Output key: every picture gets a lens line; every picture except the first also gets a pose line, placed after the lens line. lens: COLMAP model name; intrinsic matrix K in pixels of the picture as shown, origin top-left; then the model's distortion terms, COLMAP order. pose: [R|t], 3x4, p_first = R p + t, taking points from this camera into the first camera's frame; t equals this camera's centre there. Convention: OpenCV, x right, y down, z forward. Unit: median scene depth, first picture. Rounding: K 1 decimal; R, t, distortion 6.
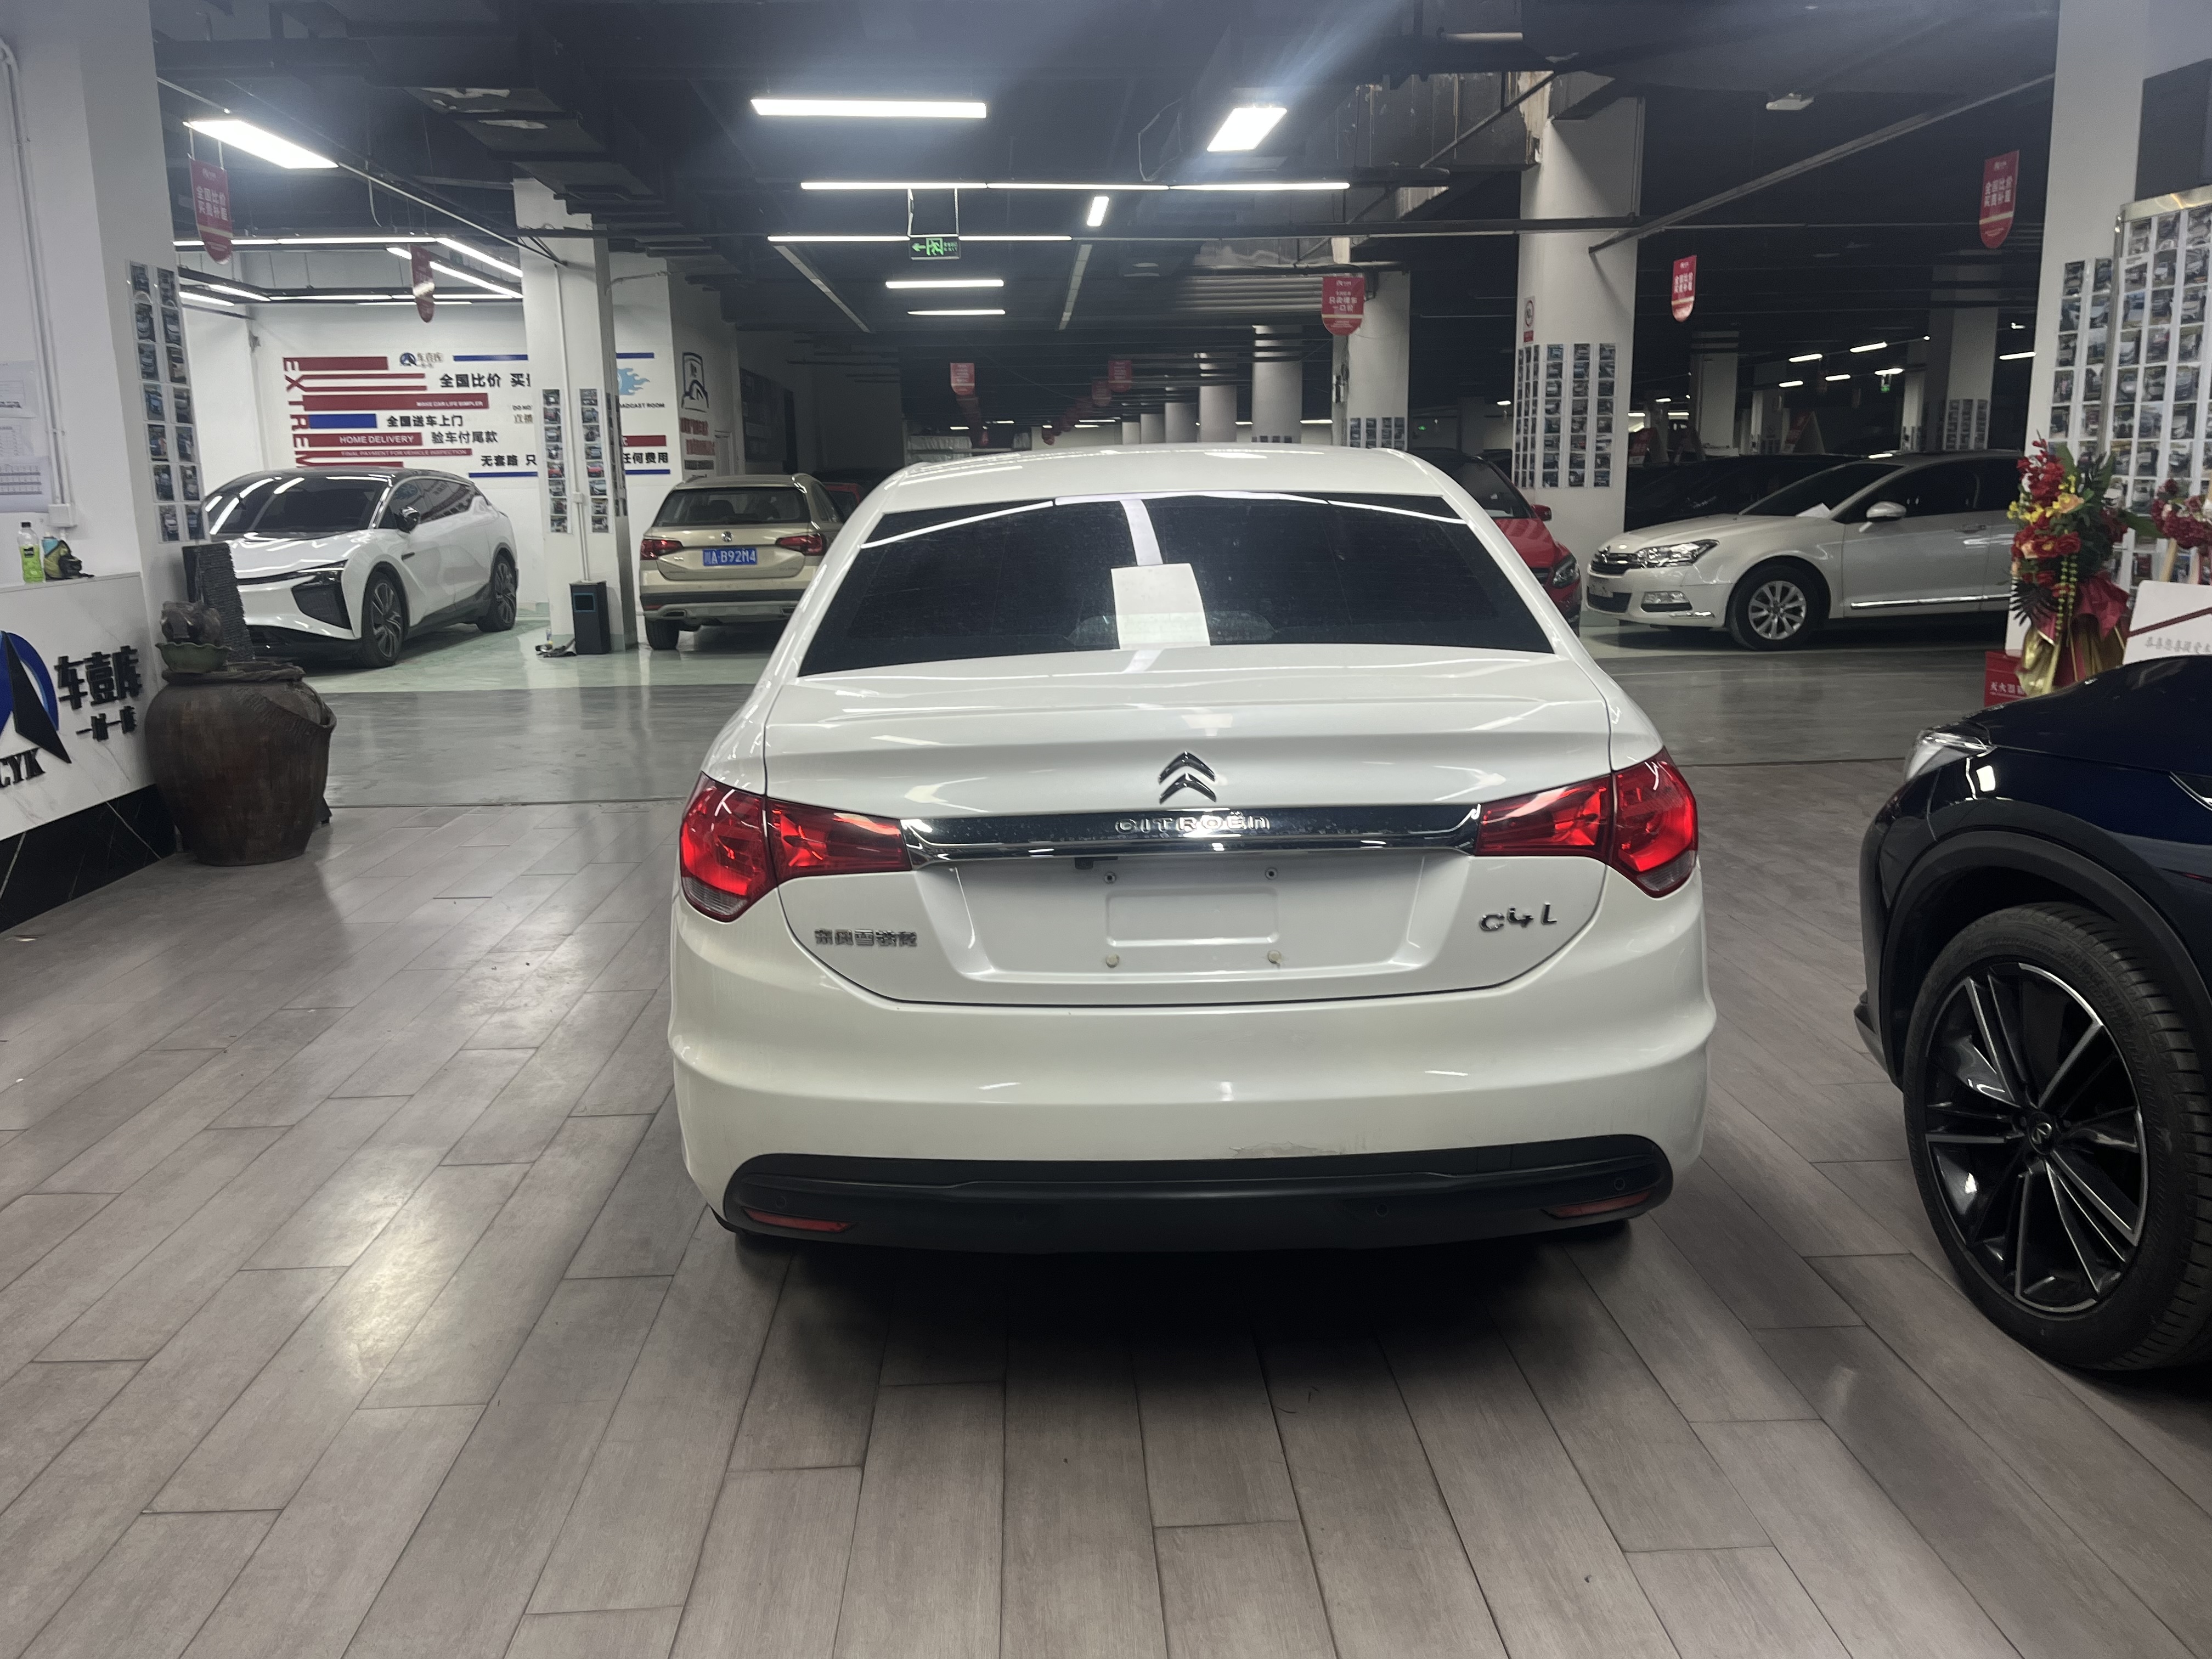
lens RADIAL K [[1670.9, 0, 1106.0], [0, 1670.9, 829.5], [0, 0, 1]] dist [0.084369, -0.186172]
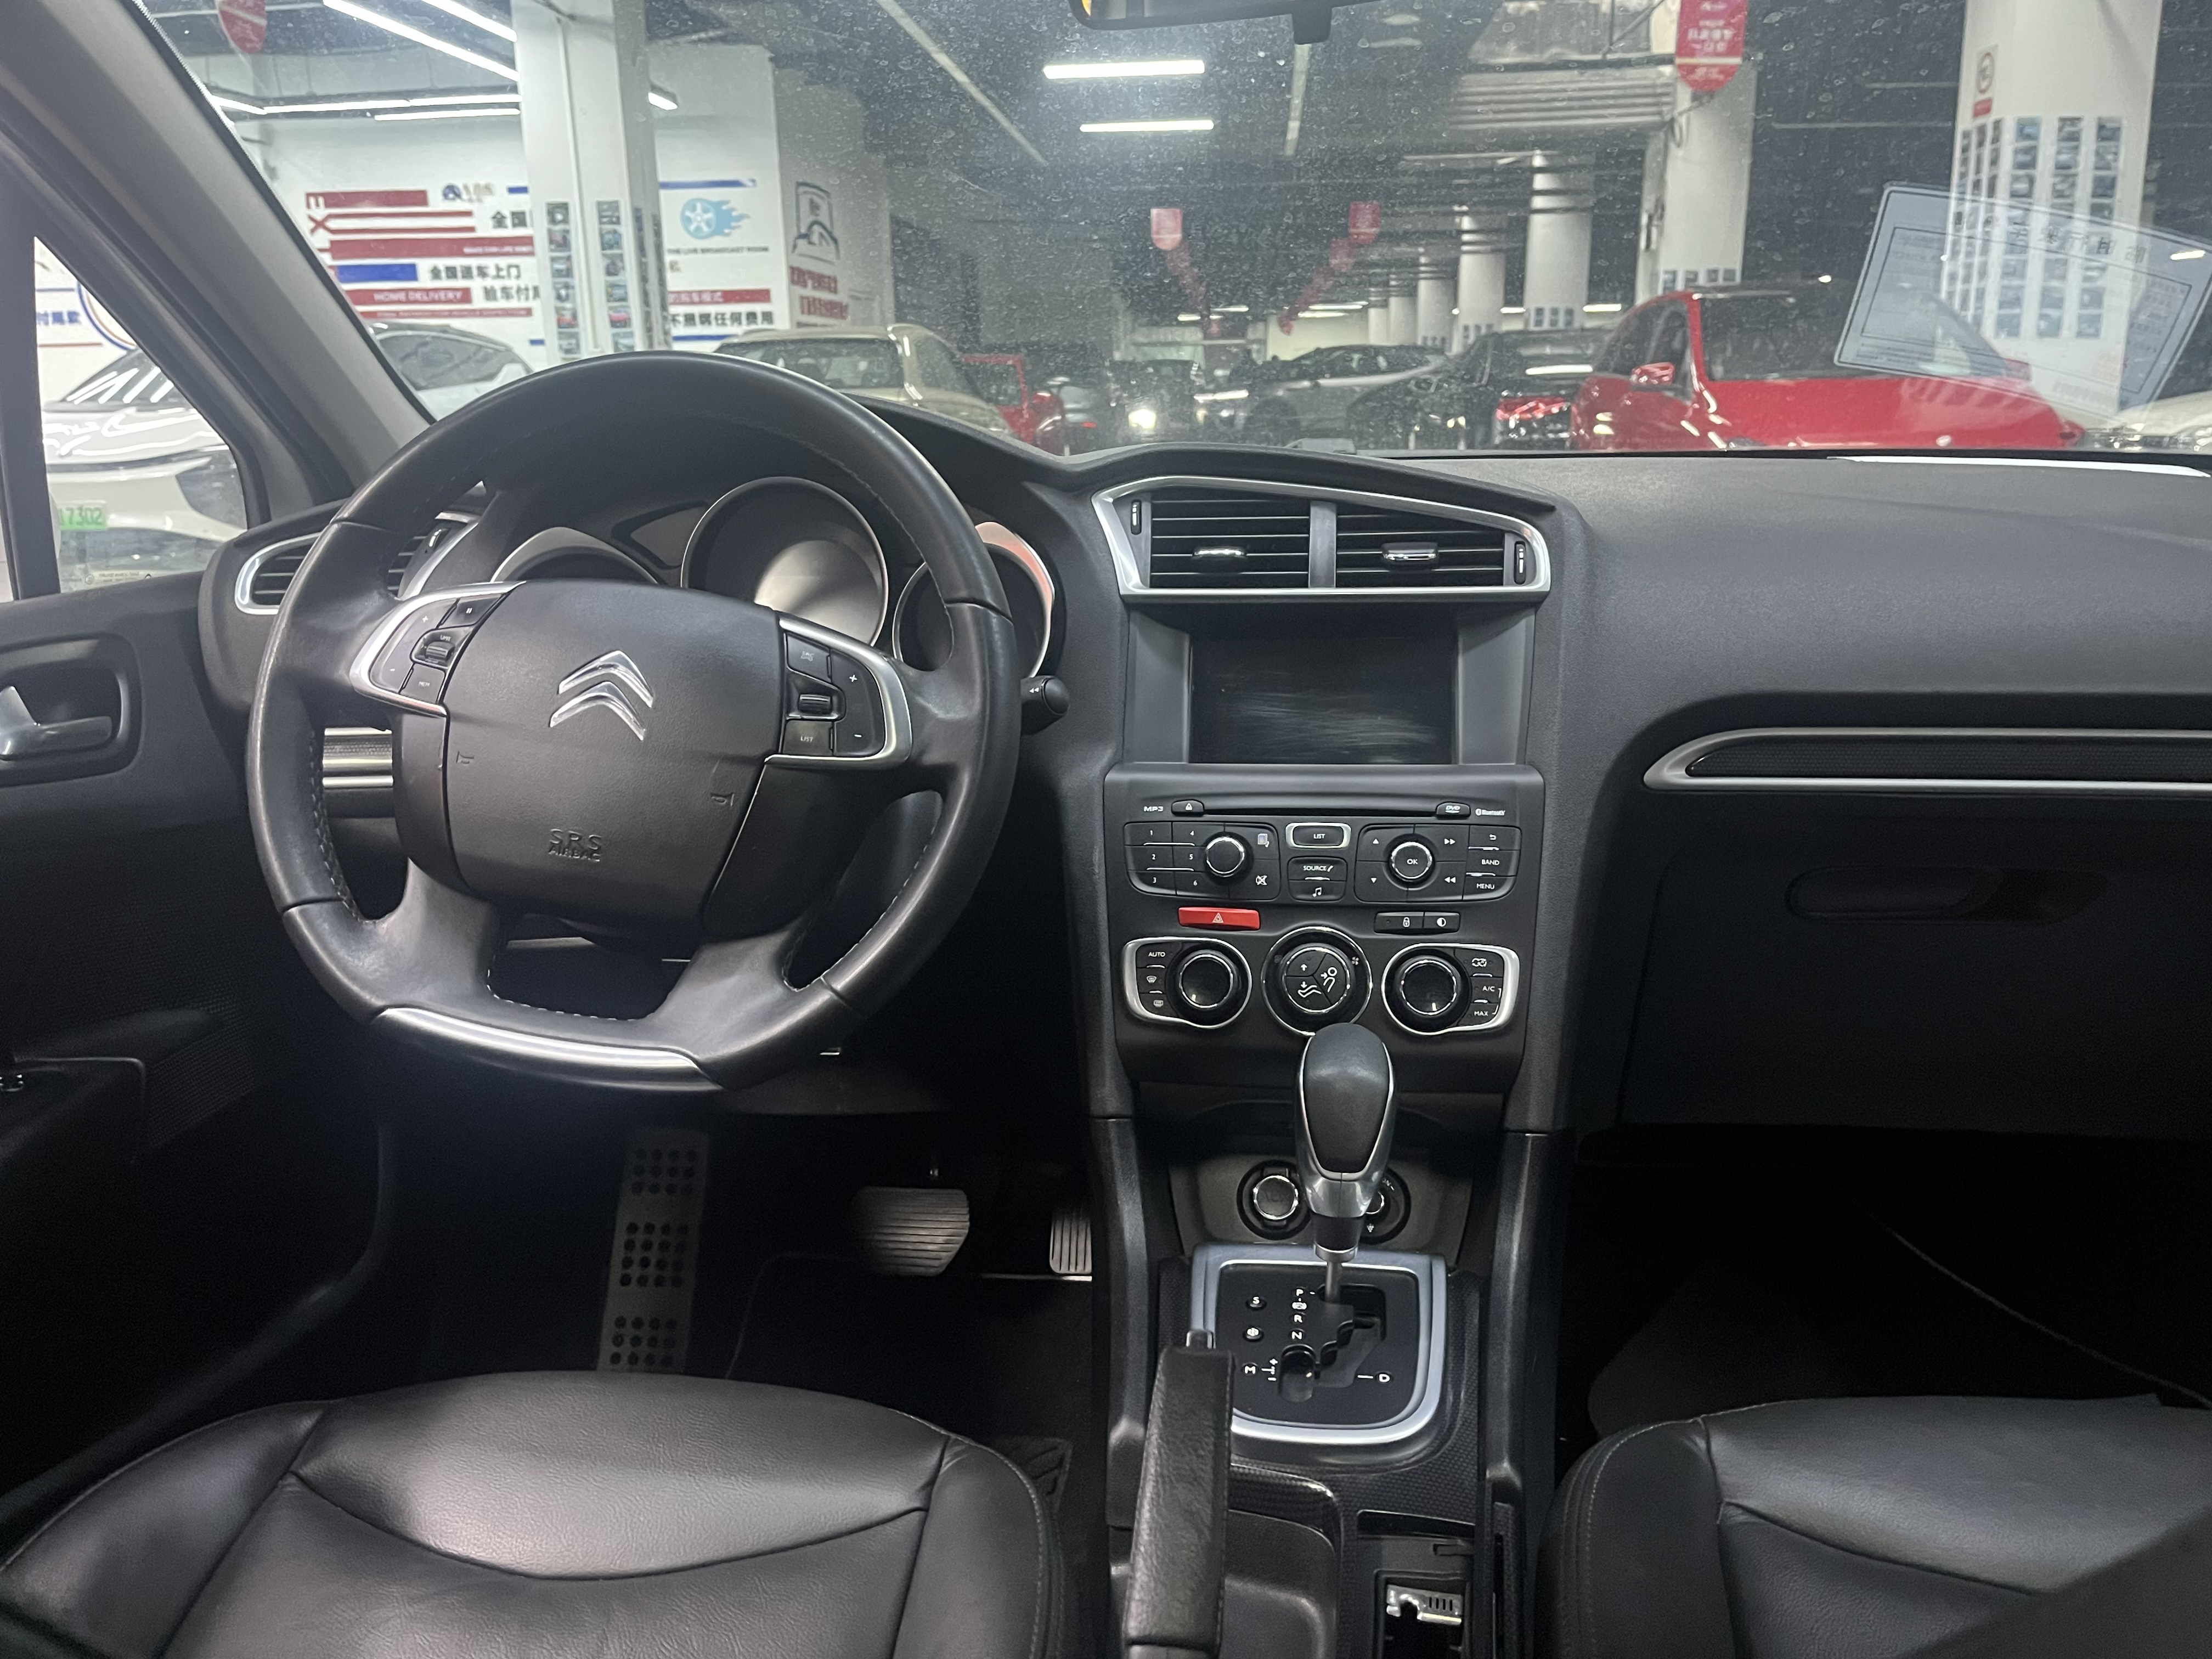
lens RADIAL K [[1670.9, 0, 1106.0], [0, 1670.9, 829.5], [0, 0, 1]] dist [0.084369, -0.186172]
pose [[0.990043, 0.033333, -0.136763, 0.008220], [-0.026137, 0.998194, 0.054084, -0.031301], [0.138319, -0.049971, 0.989126, 0.246052]]
